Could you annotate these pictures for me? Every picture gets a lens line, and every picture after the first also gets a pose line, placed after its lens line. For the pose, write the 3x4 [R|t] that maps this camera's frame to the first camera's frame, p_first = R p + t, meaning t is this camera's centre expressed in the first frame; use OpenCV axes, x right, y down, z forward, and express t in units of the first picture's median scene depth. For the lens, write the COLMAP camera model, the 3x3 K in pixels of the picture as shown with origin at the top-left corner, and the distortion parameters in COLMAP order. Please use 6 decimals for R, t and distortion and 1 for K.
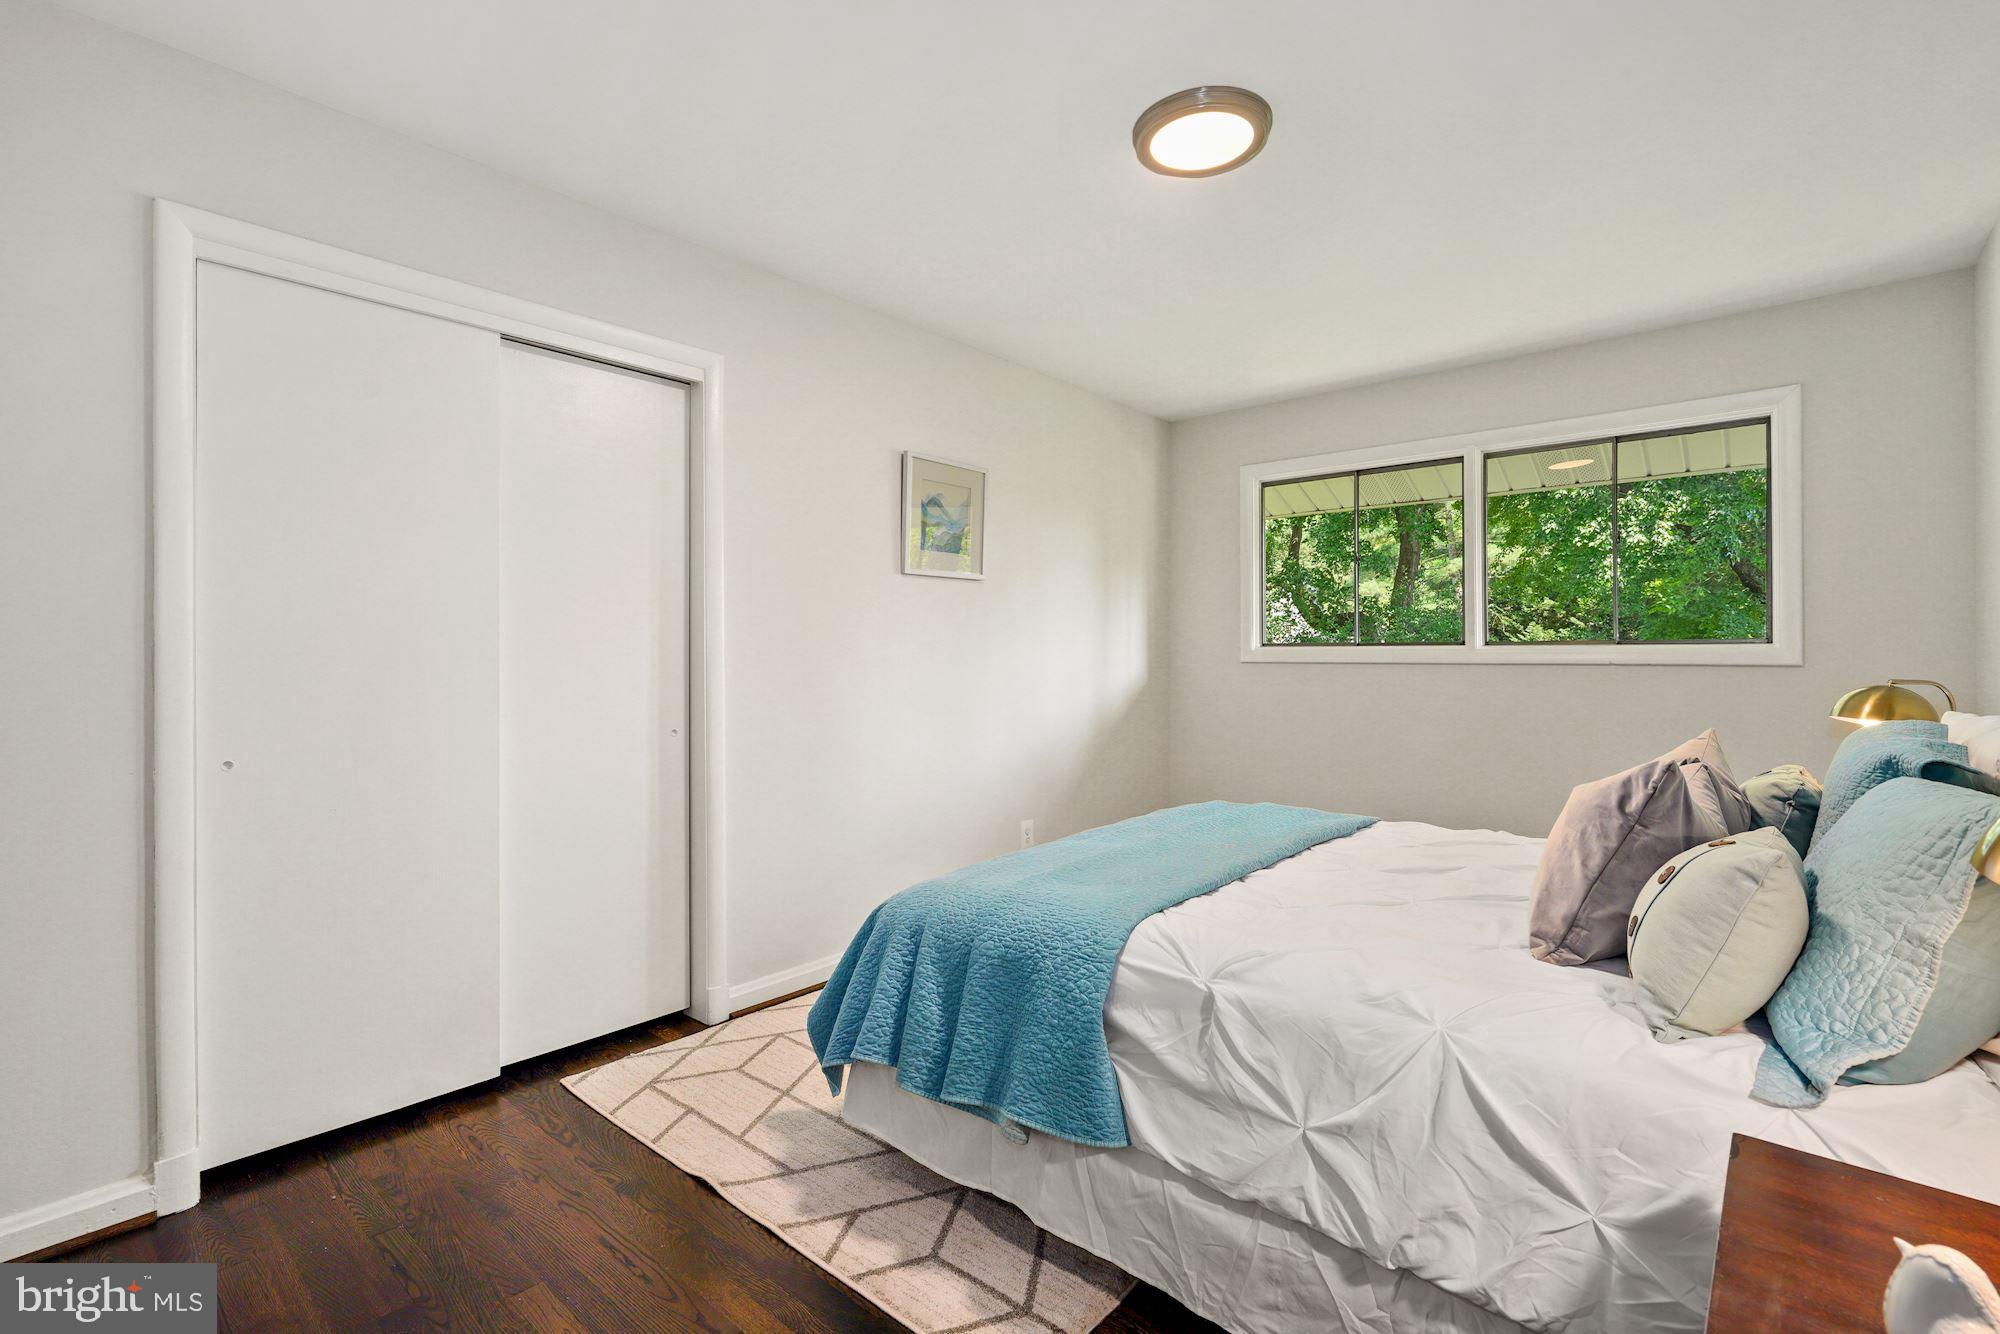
lens RADIAL K [[916.2, 0, 994.3], [0, 916.2, 665.9], [0, 0, 1]] dist [-0.002048, 0.002096]
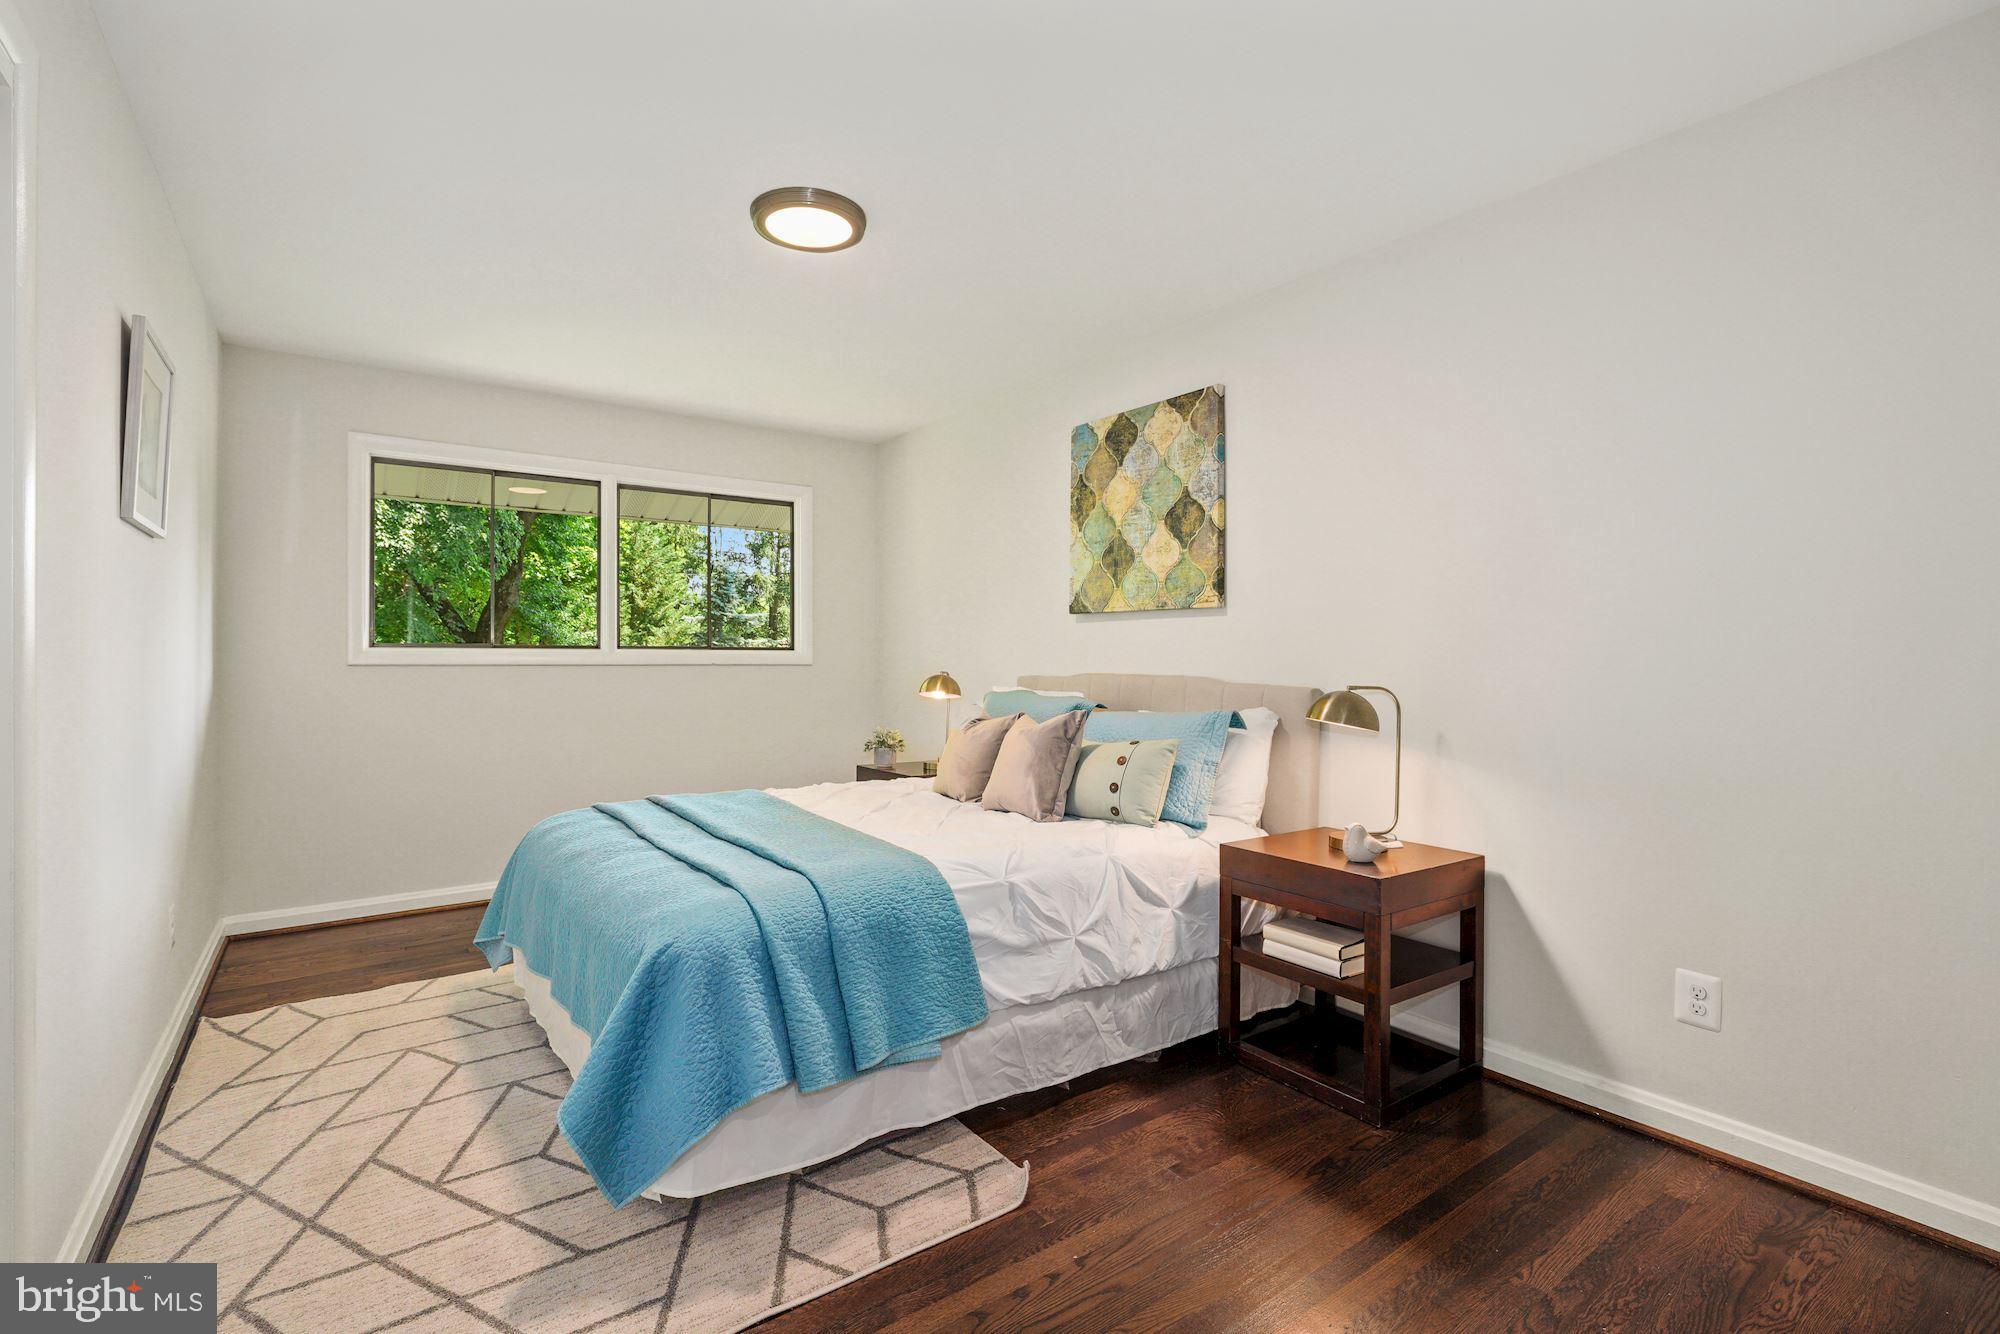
lens RADIAL K [[916.2, 0, 998.8], [0, 916.2, 650.6], [0, 0, 1]] dist [-0.002048, 0.002096]
pose [[0.221444, 0.005258, 0.975159, -1.218250], [0.009432, 0.999927, -0.007533, -0.014757], [-0.975128, 0.010866, 0.221378, 0.674922]]
